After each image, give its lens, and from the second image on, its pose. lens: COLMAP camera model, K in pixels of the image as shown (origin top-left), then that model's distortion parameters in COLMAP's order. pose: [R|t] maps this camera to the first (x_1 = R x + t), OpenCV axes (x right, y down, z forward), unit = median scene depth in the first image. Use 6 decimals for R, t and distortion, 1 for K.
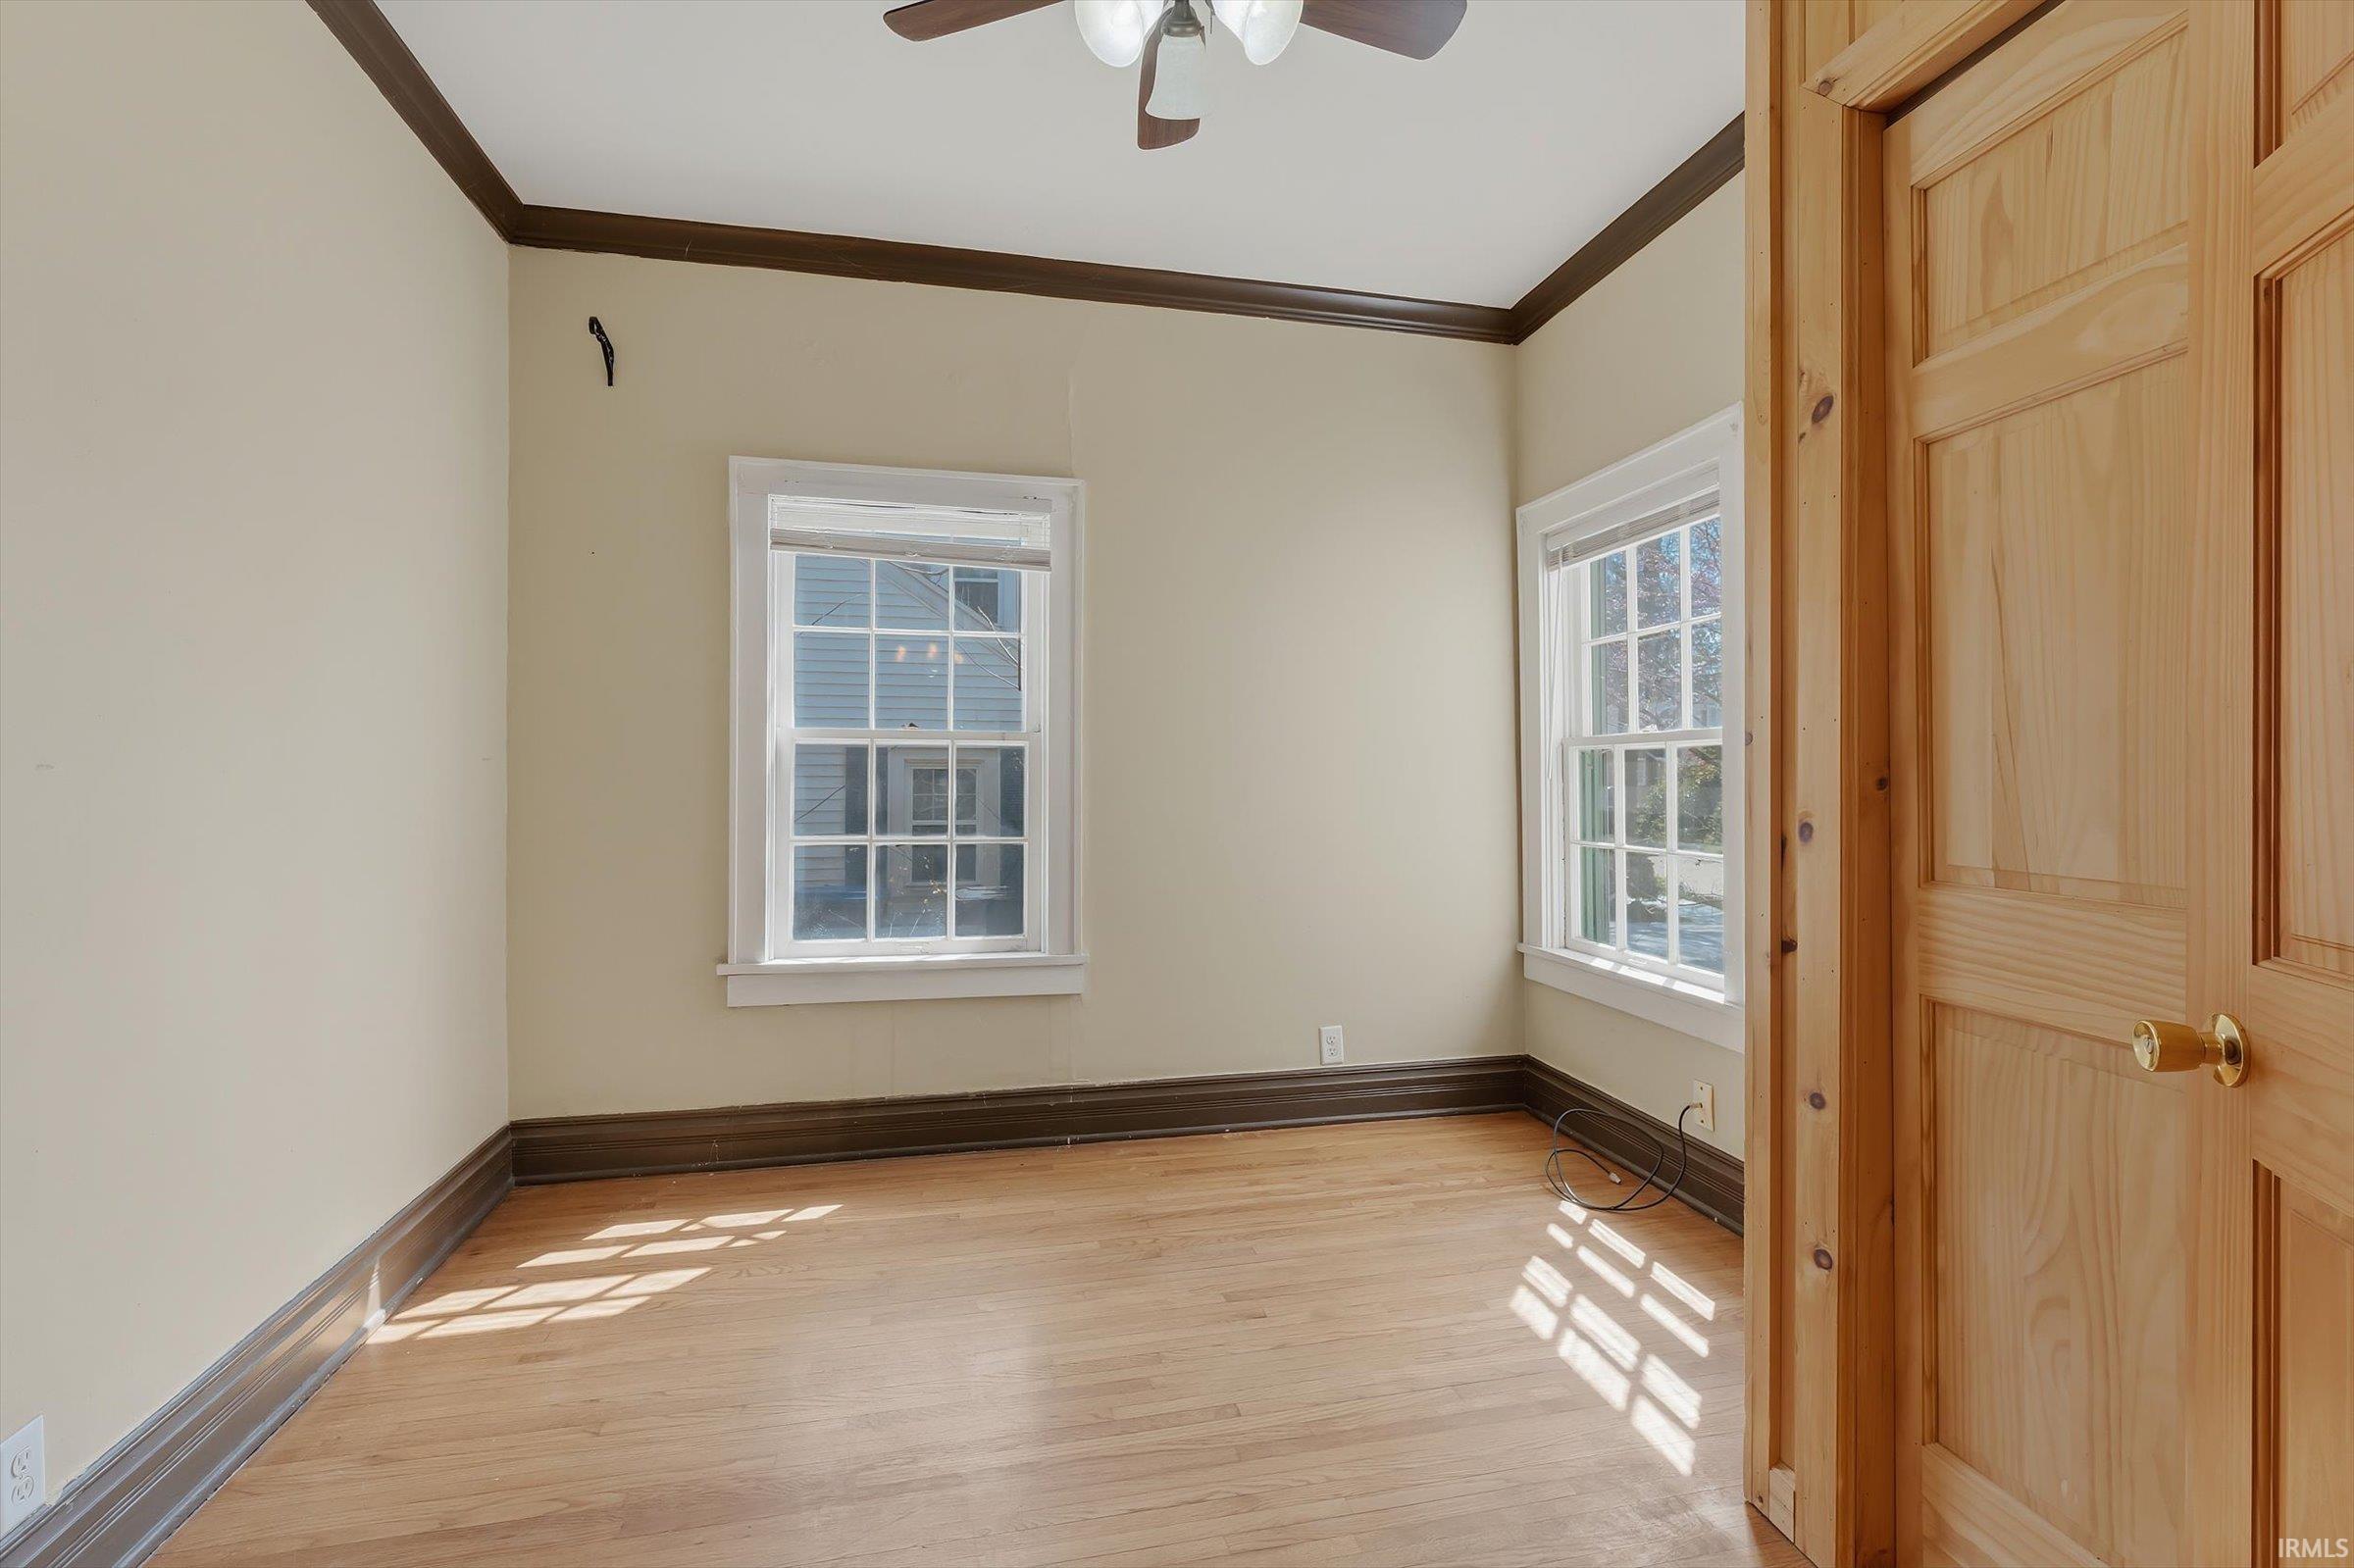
lens RADIAL K [[1088.6, 0, 1174.8], [0, 1088.6, 783.6], [0, 0, 1]] dist [0.000480, 0.000274]
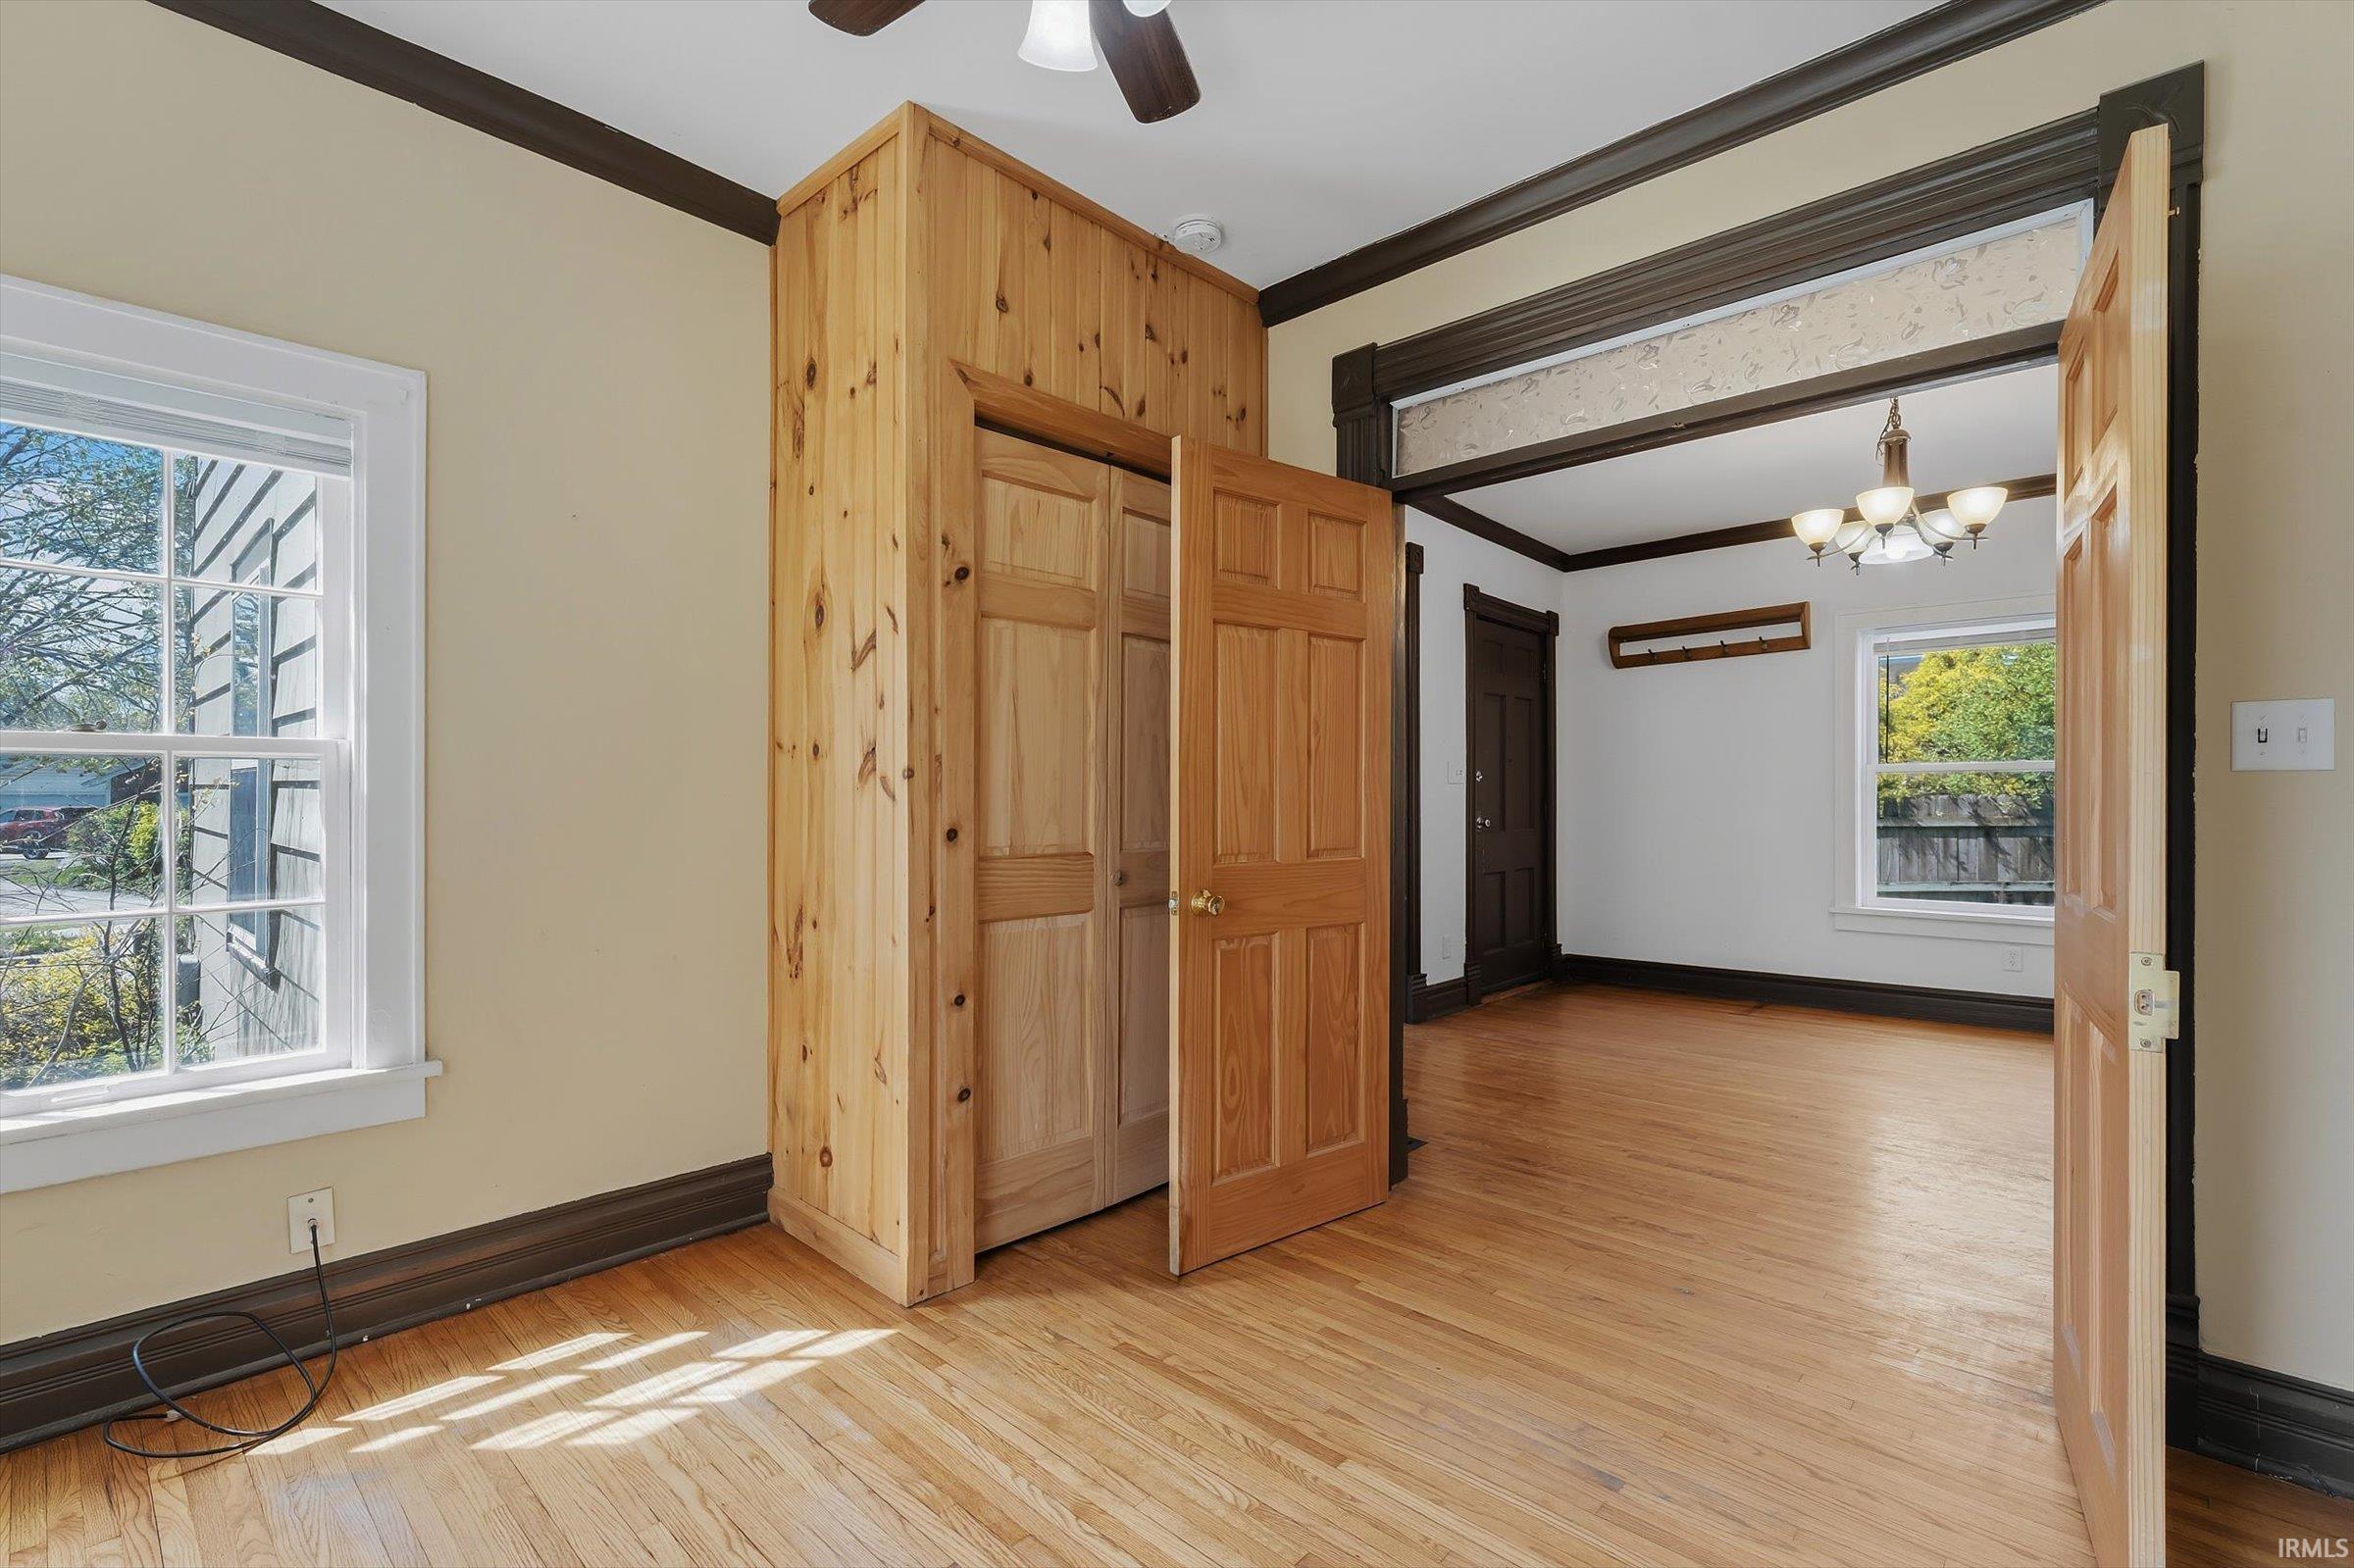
lens RADIAL K [[1053.2, 0, 1139.9], [0, 1053.2, 798.2], [0, 0, 1]] dist [0.000241, 0.000041]
pose [[-0.573965, -0.005639, 0.818861, -0.583772], [0.002075, 0.999963, 0.008340, -0.014879], [-0.818878, 0.006486, -0.573932, 1.172620]]
